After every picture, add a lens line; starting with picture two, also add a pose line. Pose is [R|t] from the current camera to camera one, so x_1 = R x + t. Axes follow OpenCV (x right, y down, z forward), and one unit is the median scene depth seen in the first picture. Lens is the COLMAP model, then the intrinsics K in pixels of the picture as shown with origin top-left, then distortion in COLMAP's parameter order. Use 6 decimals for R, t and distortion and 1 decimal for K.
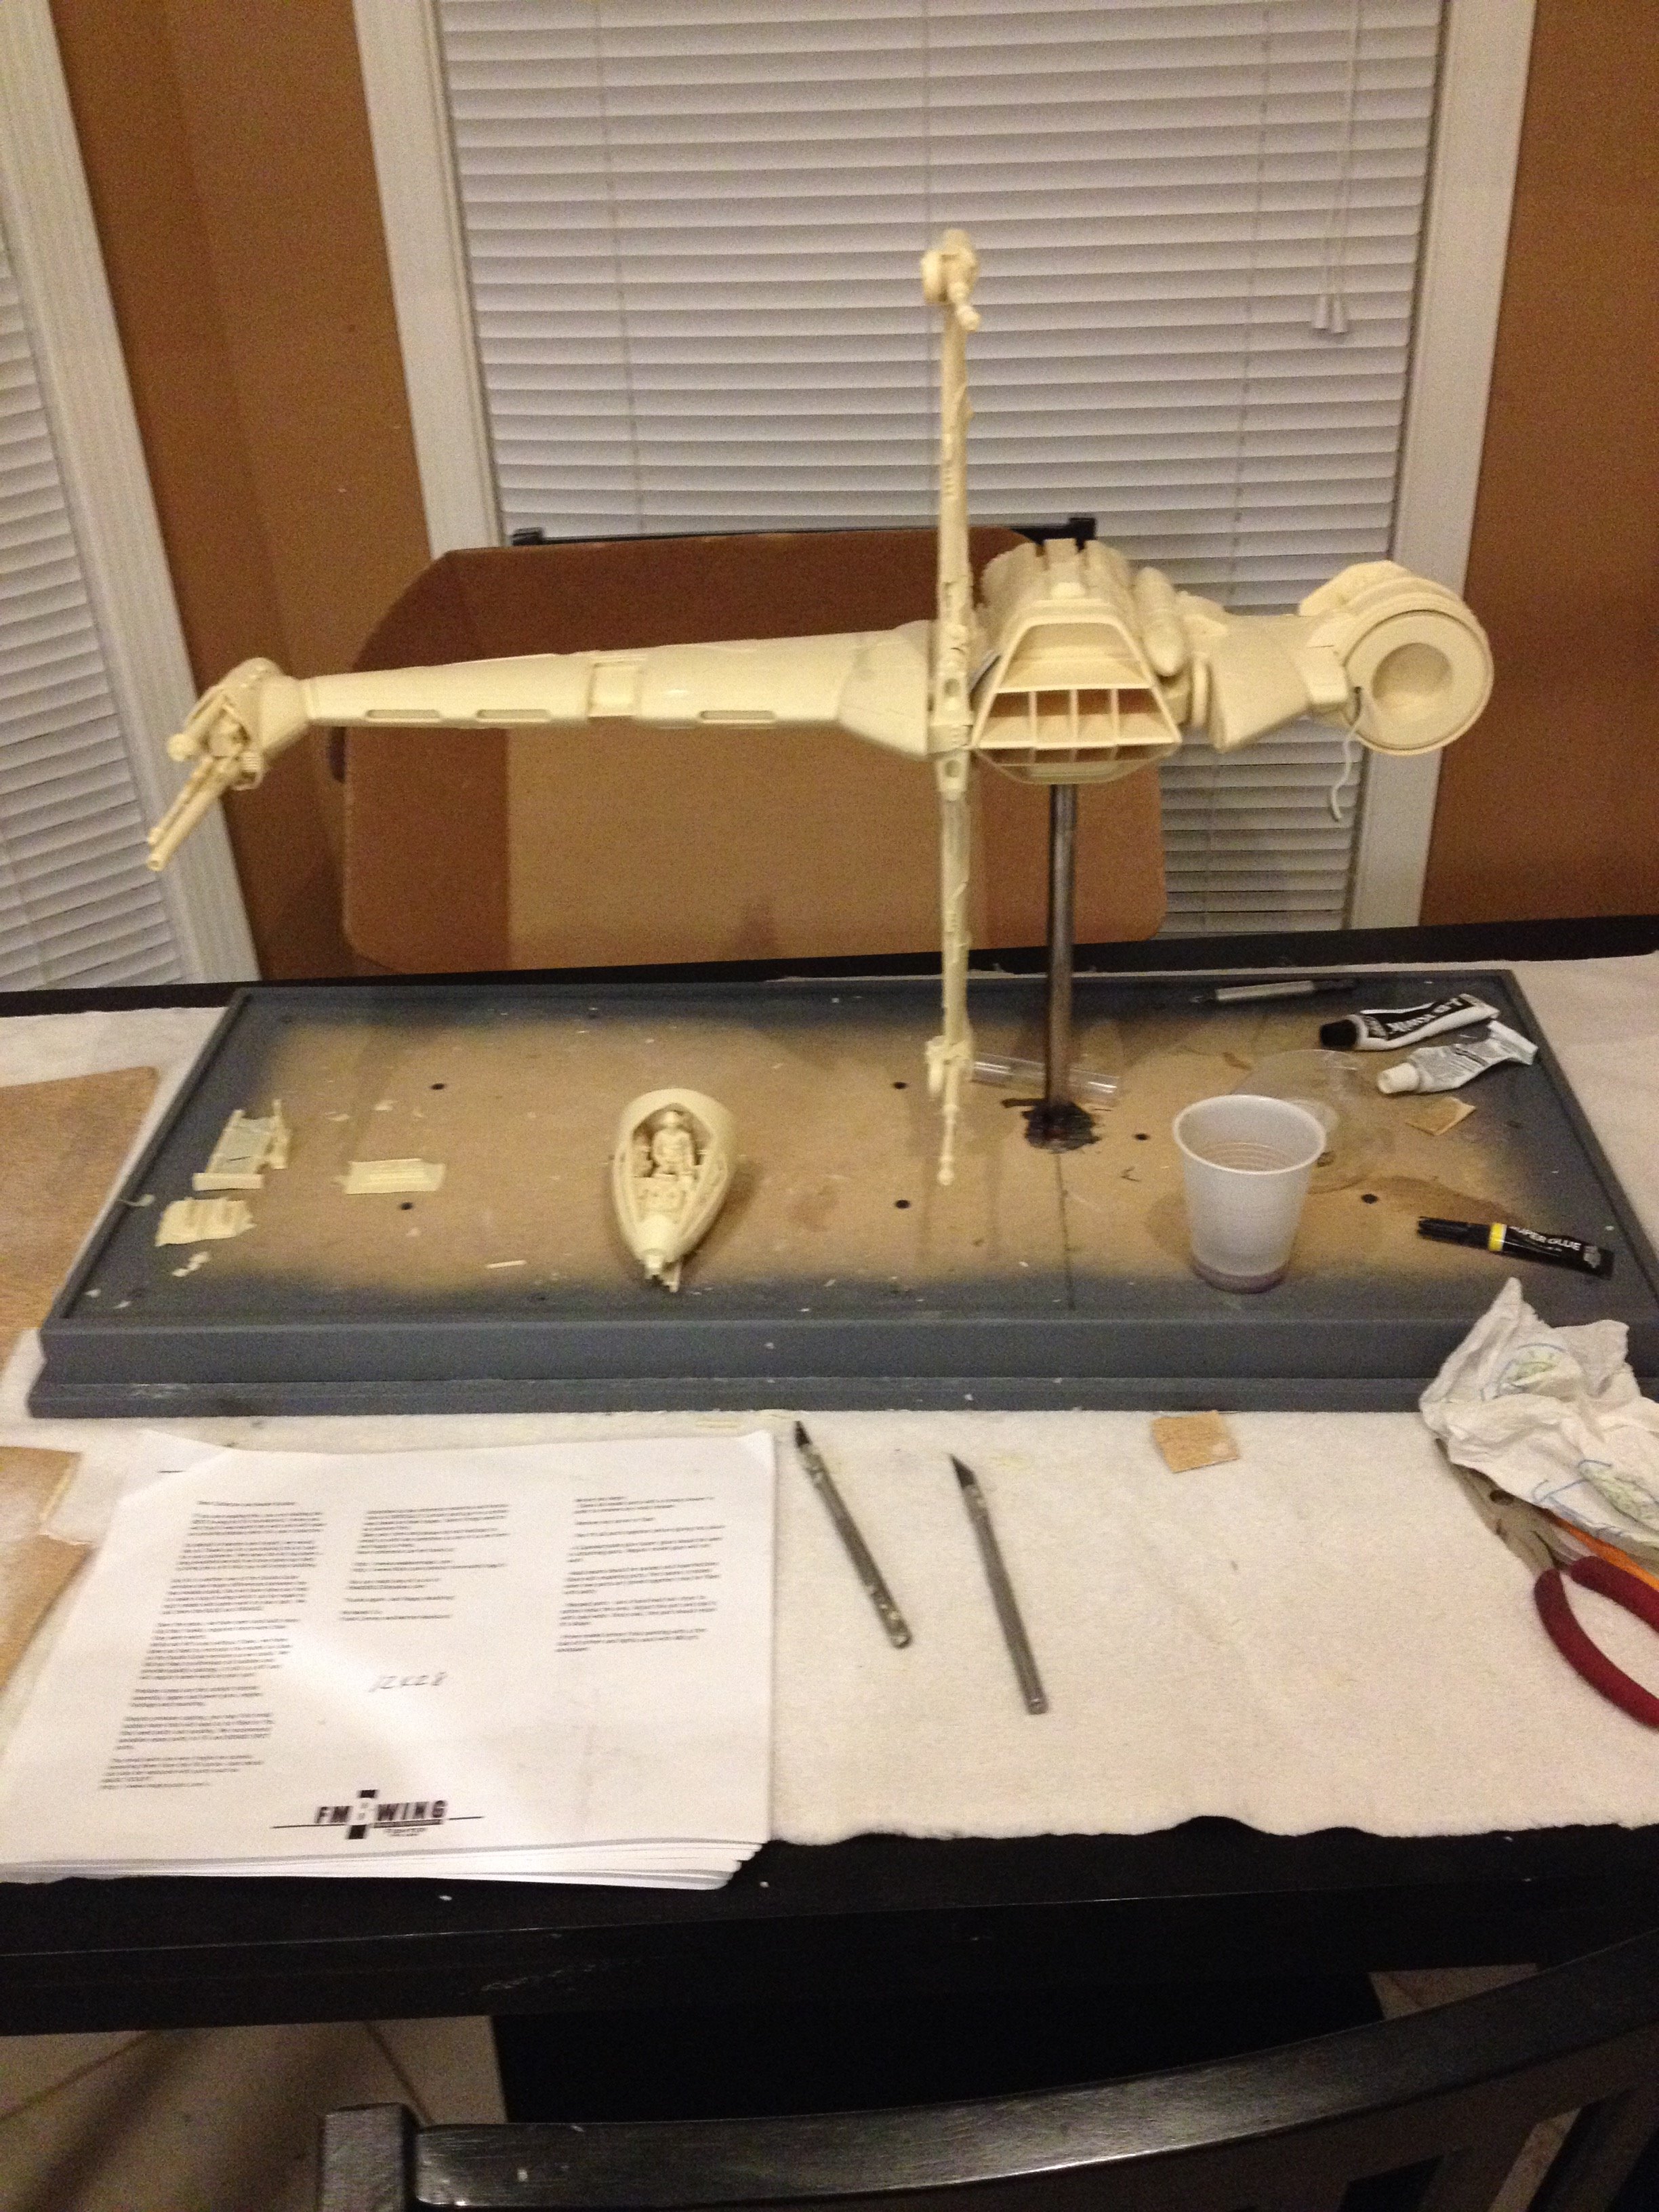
lens RADIAL K [[2076.5, 0, 829.5], [0, 2076.5, 1106.0], [0, 0, 1]] dist [0.205124, -0.535062]
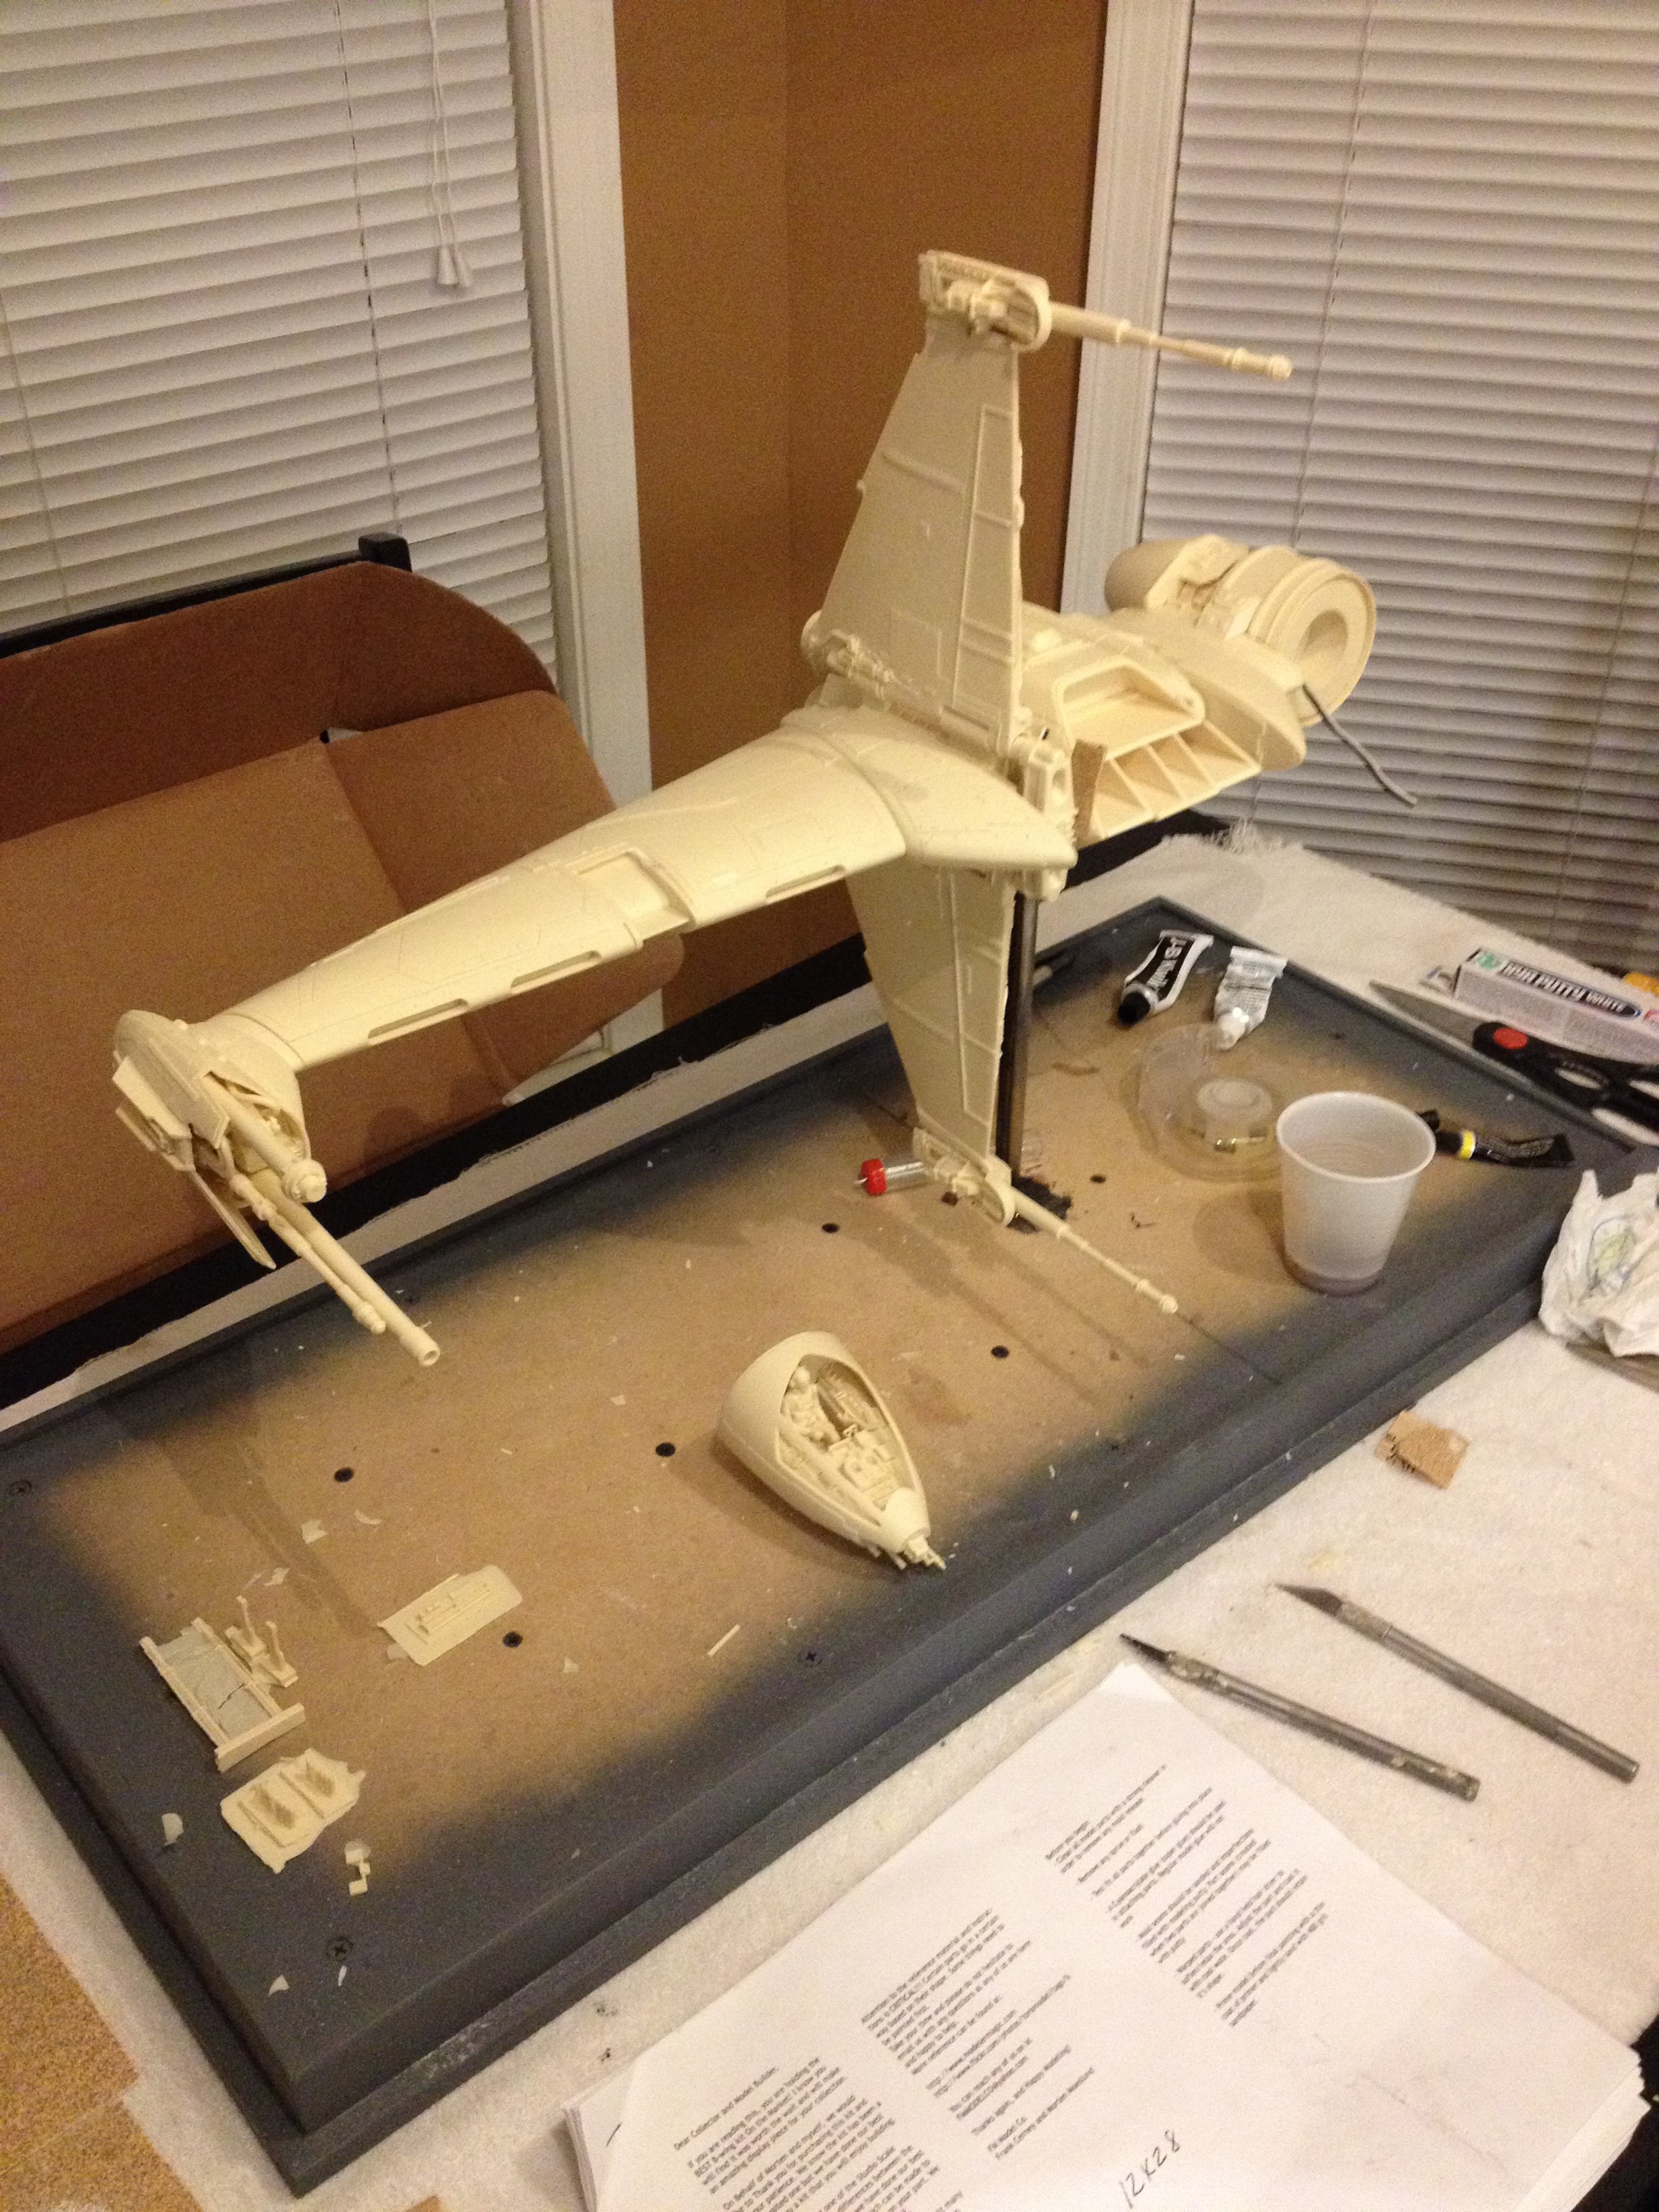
lens RADIAL K [[2076.5, 0, 829.5], [0, 2076.5, 1106.0], [0, 0, 1]] dist [0.205124, -0.535062]
pose [[0.744491, -0.352850, 0.566771, -0.507916], [0.326426, 0.932918, 0.152018, -0.218385], [-0.582391, 0.071833, 0.809729, 0.343453]]
